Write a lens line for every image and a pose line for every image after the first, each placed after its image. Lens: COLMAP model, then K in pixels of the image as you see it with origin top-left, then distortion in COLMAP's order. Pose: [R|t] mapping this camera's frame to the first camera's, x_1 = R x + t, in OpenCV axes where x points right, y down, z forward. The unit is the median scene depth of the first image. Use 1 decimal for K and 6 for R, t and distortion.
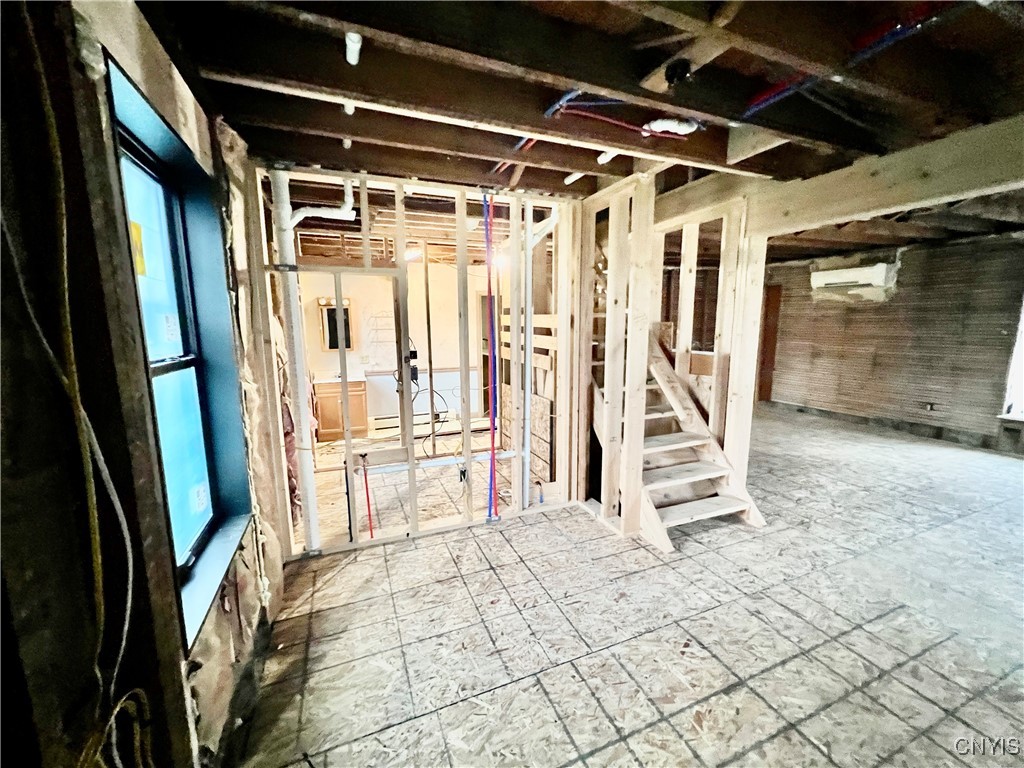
lens RADIAL K [[410.6, 0, 508.5], [0, 410.6, 383.9], [0, 0, 1]] dist [-0.001011, 0.000106]
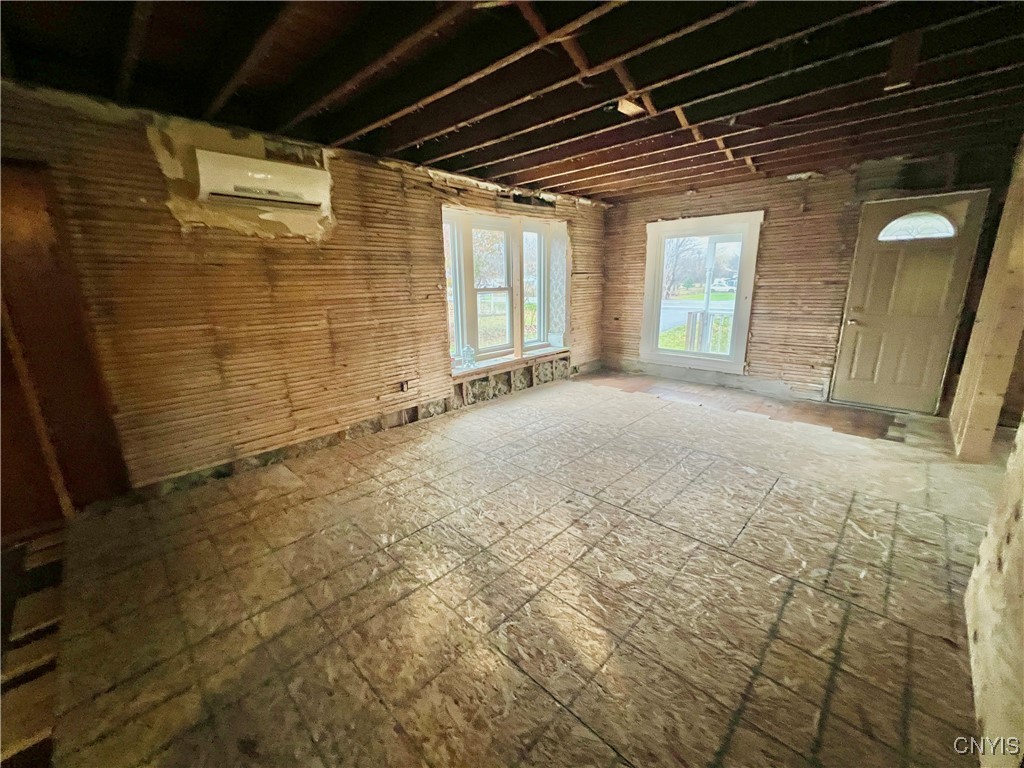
lens RADIAL K [[407.7, 0, 509.4], [0, 407.7, 381.8], [0, 0, 1]] dist [0.000735, -0.000152]
pose [[-0.387740, -0.207842, 0.898031, 0.286627], [0.166552, 0.942414, 0.290026, -0.160936], [-0.906597, 0.262024, -0.330796, 1.199591]]
